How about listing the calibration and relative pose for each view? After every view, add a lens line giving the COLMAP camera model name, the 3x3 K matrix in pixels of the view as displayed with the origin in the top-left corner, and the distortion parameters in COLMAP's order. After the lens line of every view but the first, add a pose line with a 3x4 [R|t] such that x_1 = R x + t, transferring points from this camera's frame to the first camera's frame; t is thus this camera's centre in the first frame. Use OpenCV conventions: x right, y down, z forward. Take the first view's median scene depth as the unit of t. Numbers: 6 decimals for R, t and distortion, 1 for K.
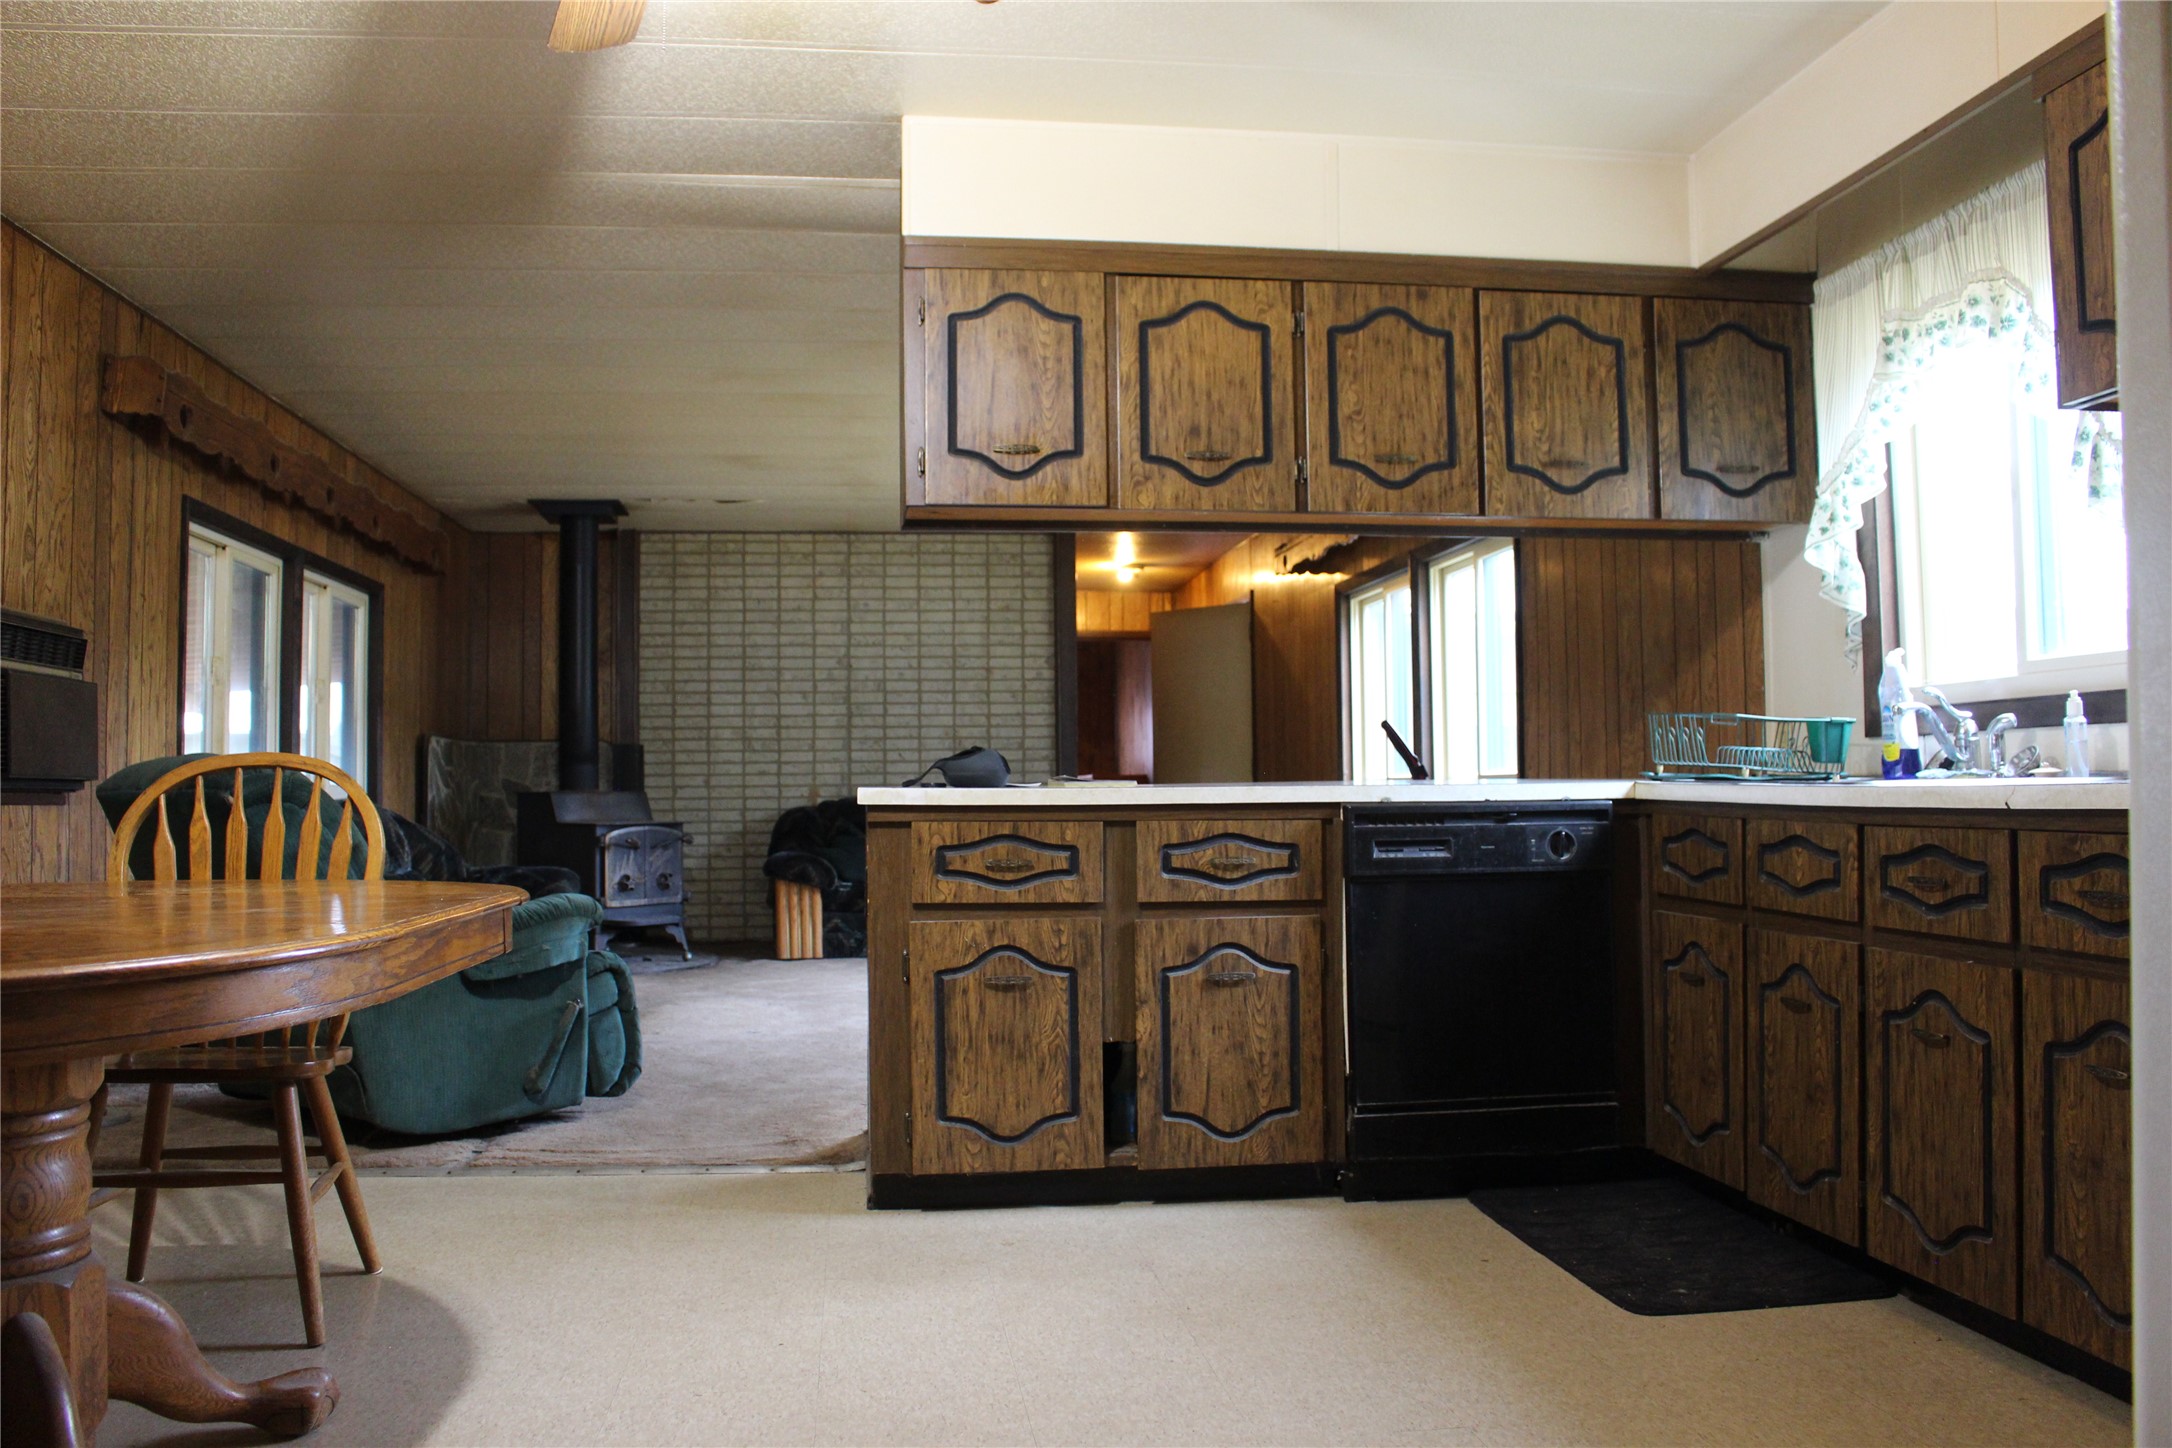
lens RADIAL K [[1786.2, 0, 1086.0], [0, 1786.2, 724.0], [0, 0, 1]] dist [-0.166317, 0.126205]
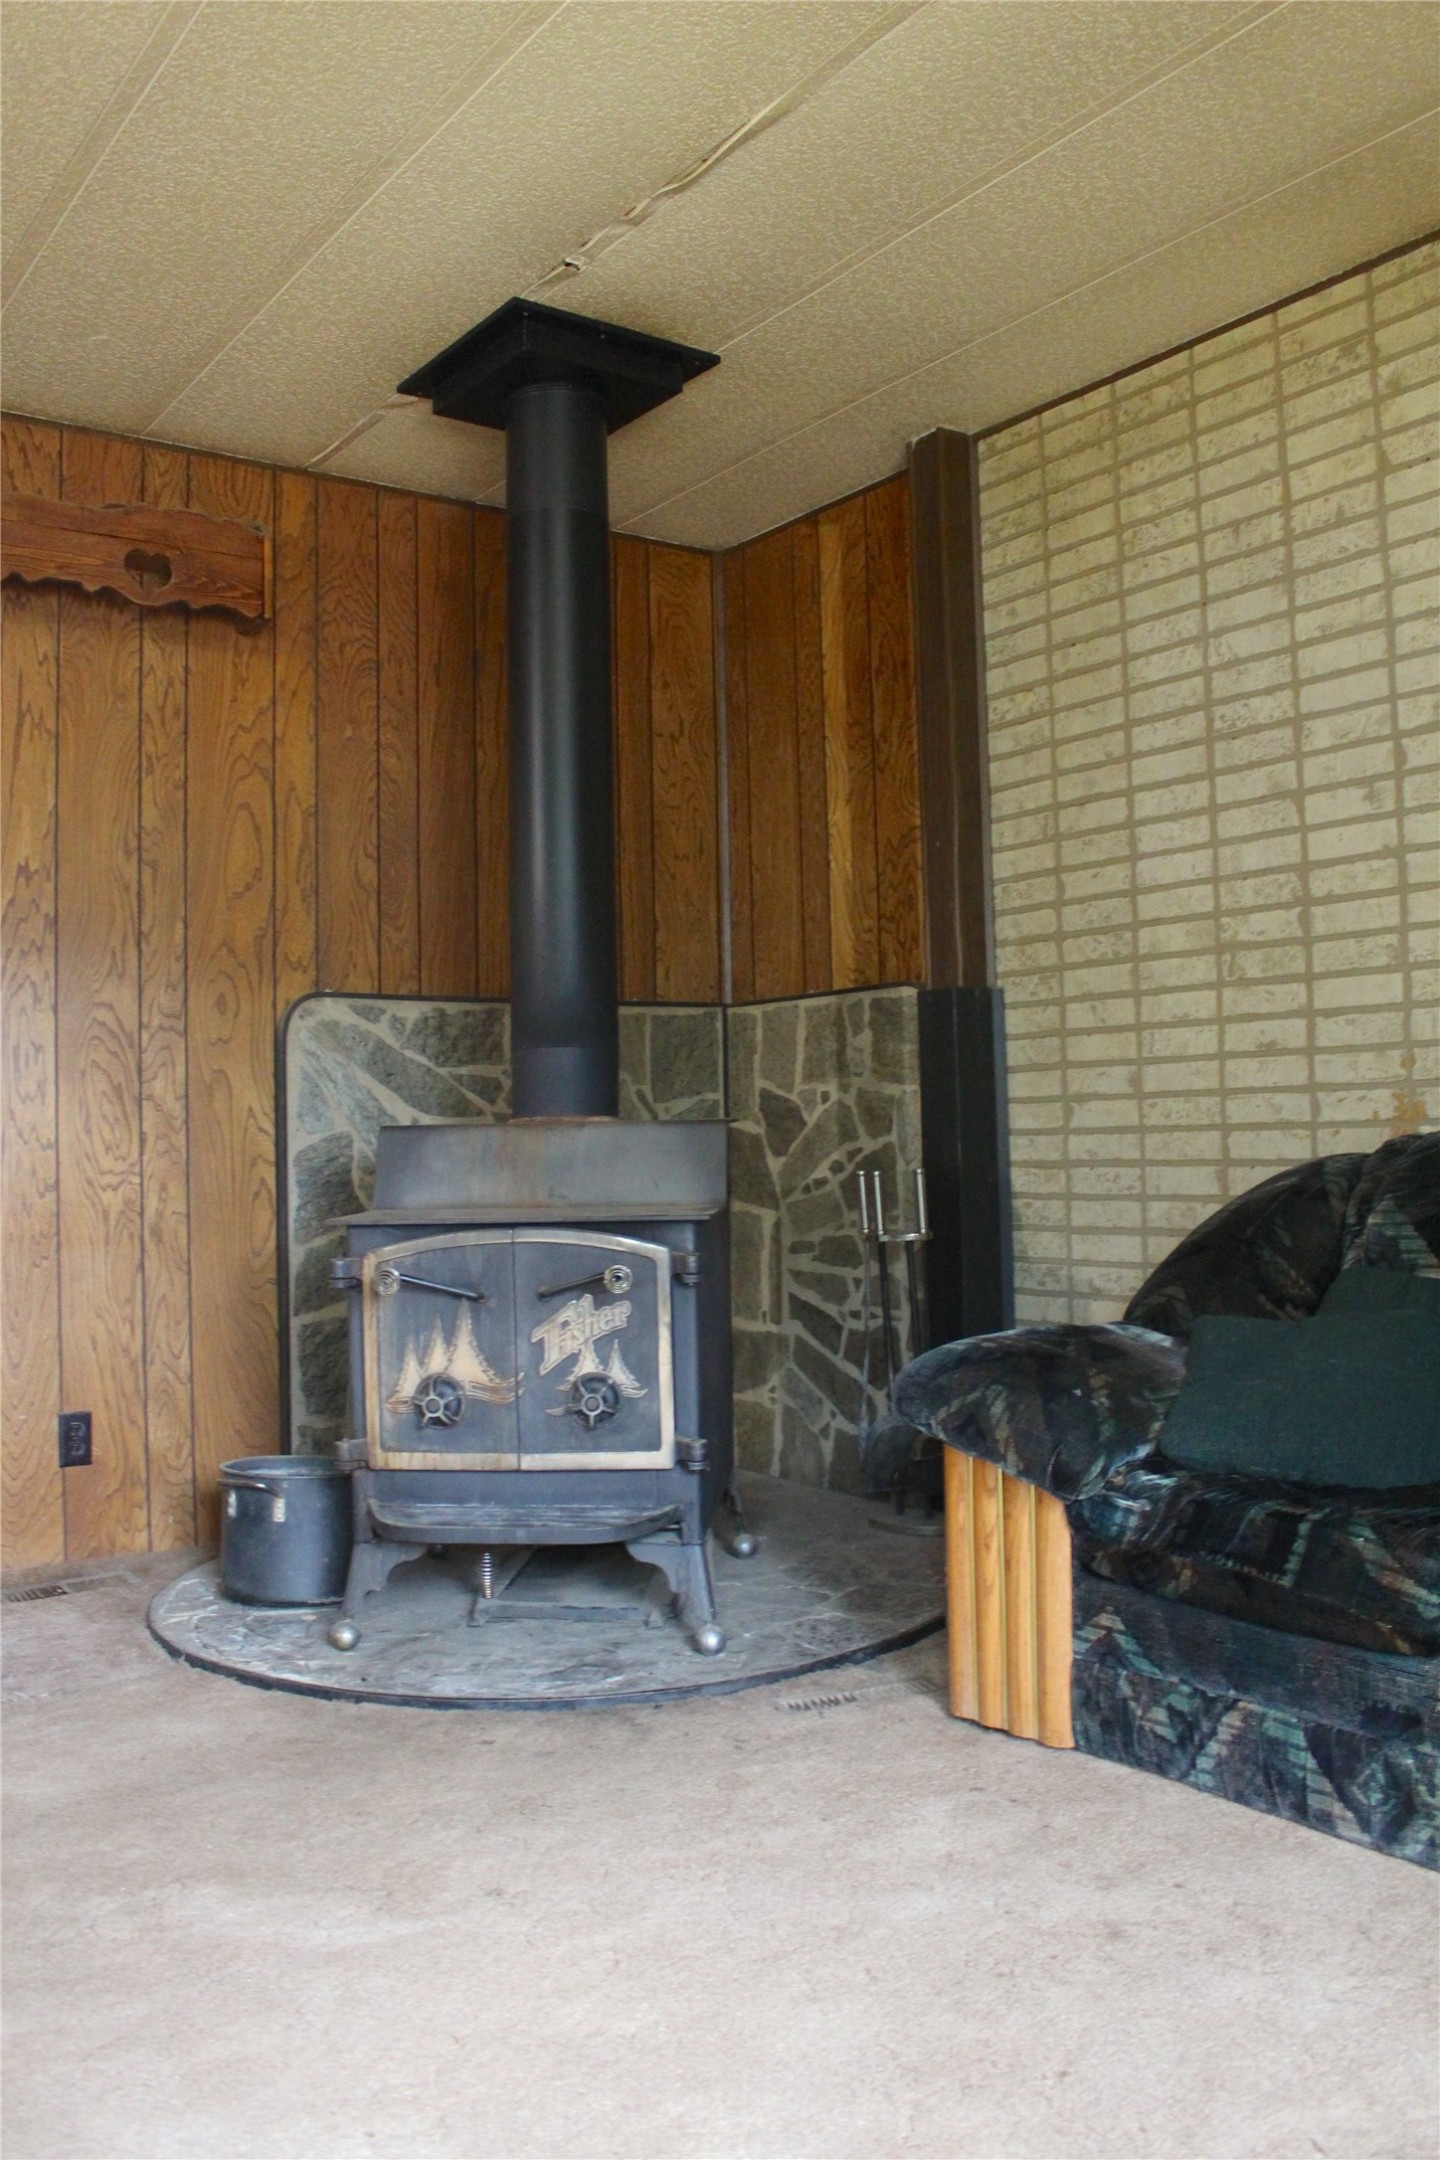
lens RADIAL K [[1776.3, 0, 720.0], [0, 1776.3, 1080.0], [0, 0, 1]] dist [-0.166317, 0.126205]
pose [[0.487271, -0.027014, -0.872833, 0.061537], [0.052356, 0.998627, -0.001678, 0.038257], [0.871680, -0.044881, 0.488017, 1.017375]]
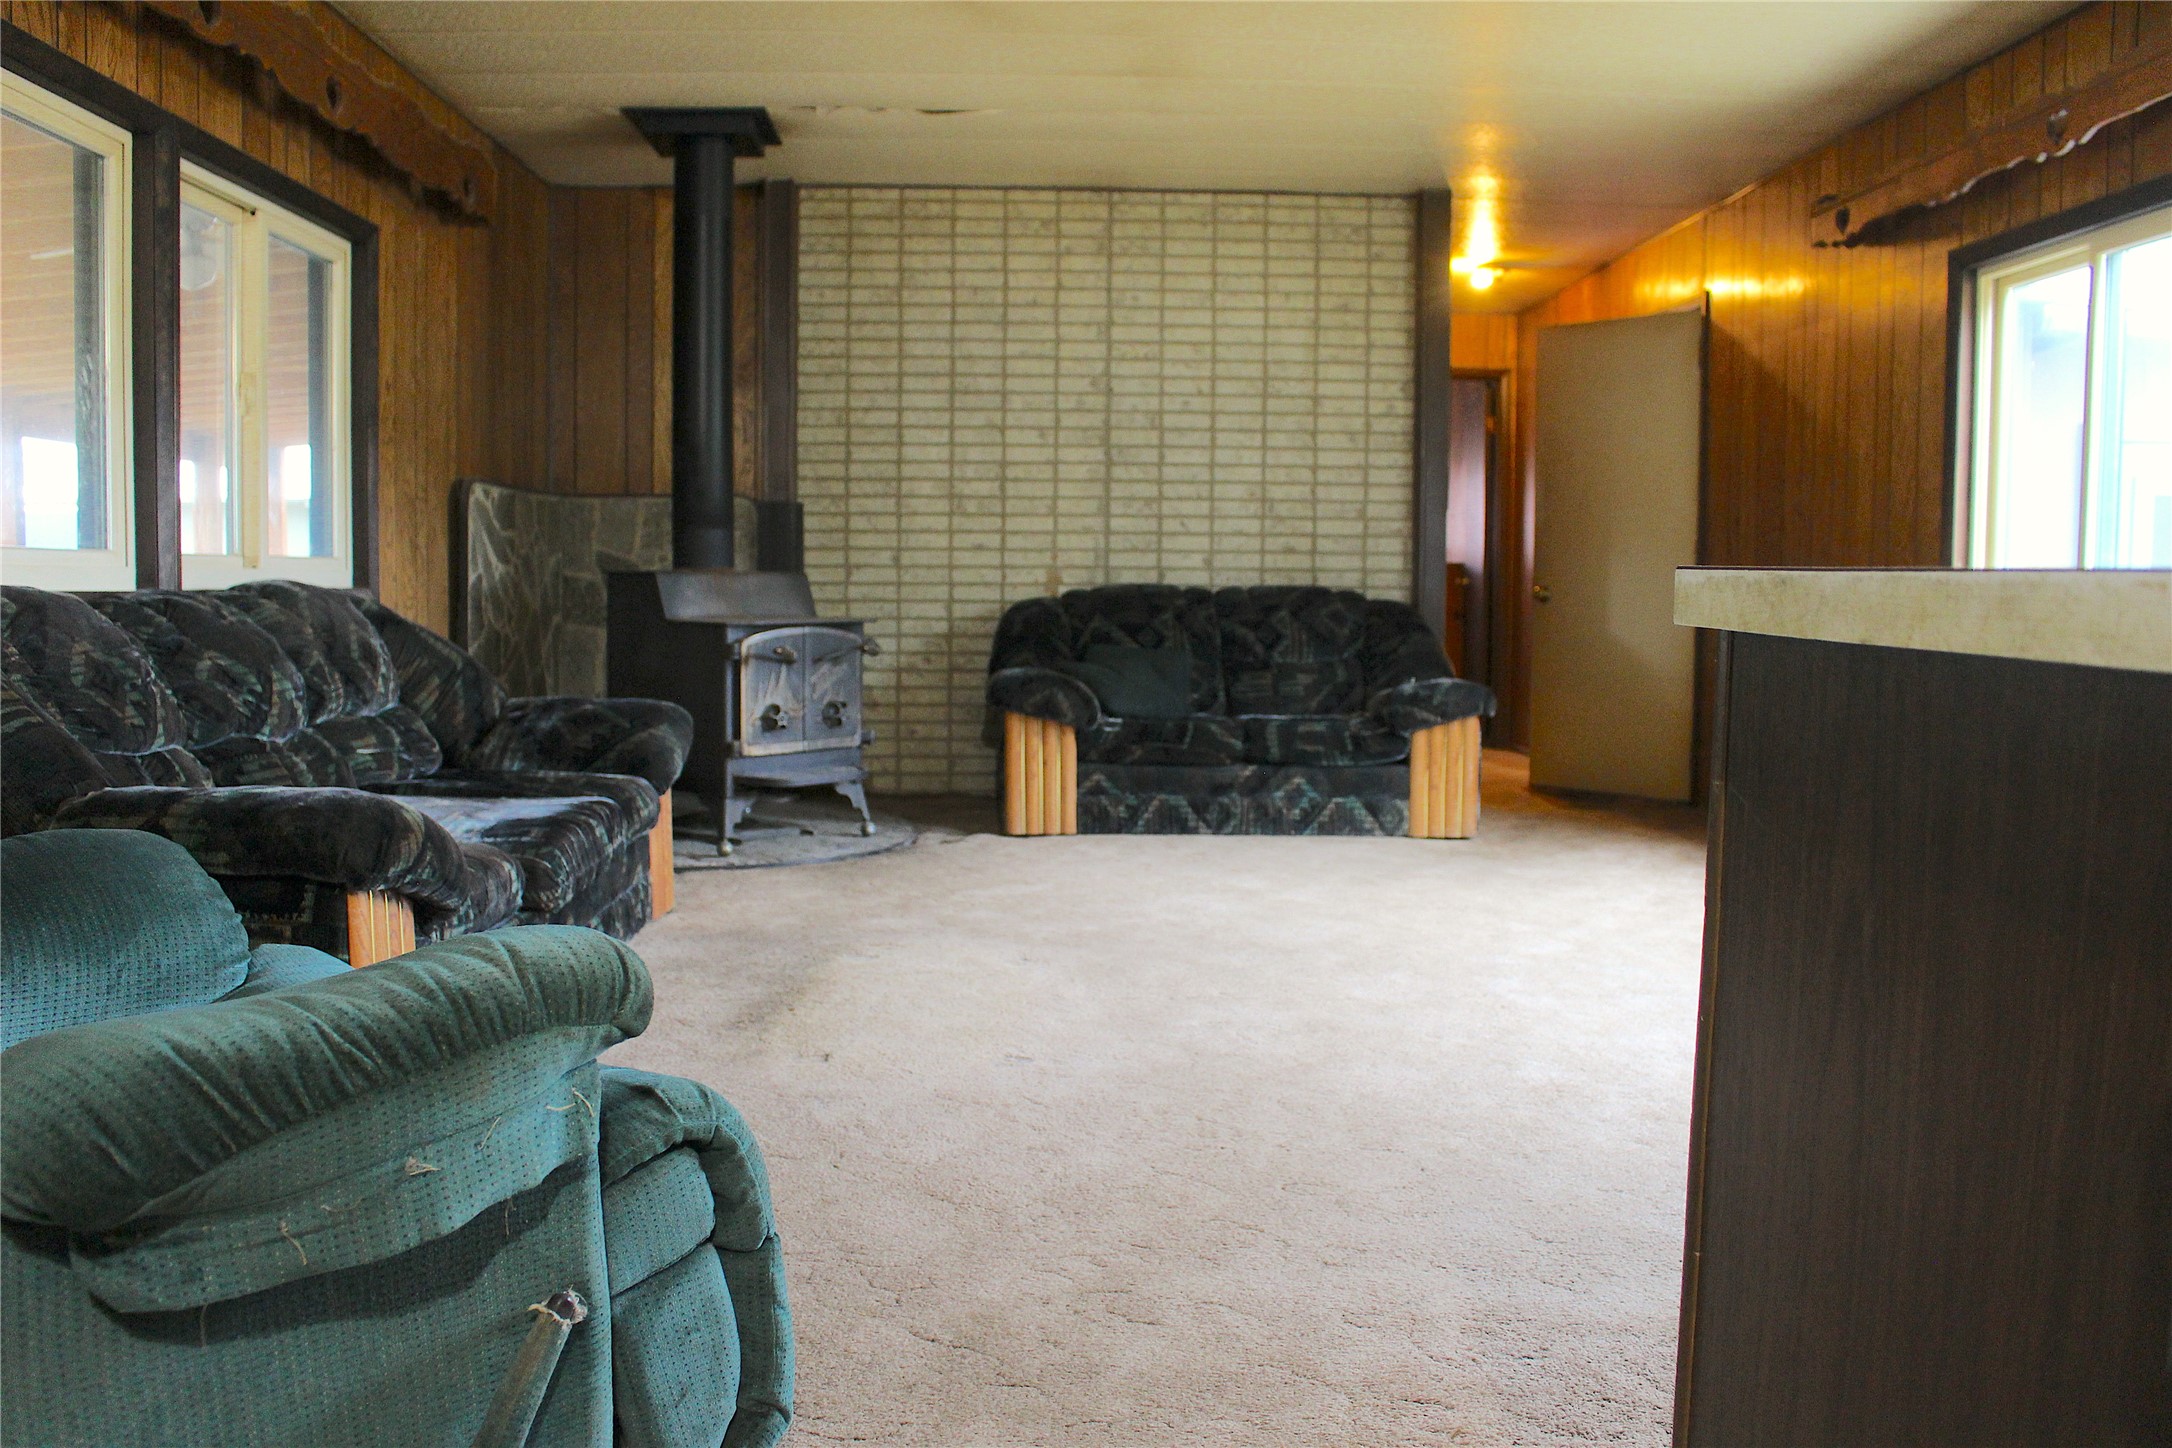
lens RADIAL K [[1786.2, 0, 1086.0], [0, 1786.2, 724.0], [0, 0, 1]] dist [-0.166317, 0.126205]
pose [[0.995877, 0.026555, -0.086743, -0.108536], [-0.016107, 0.992764, 0.119000, 0.017417], [0.089276, -0.117112, 0.989098, 0.438269]]
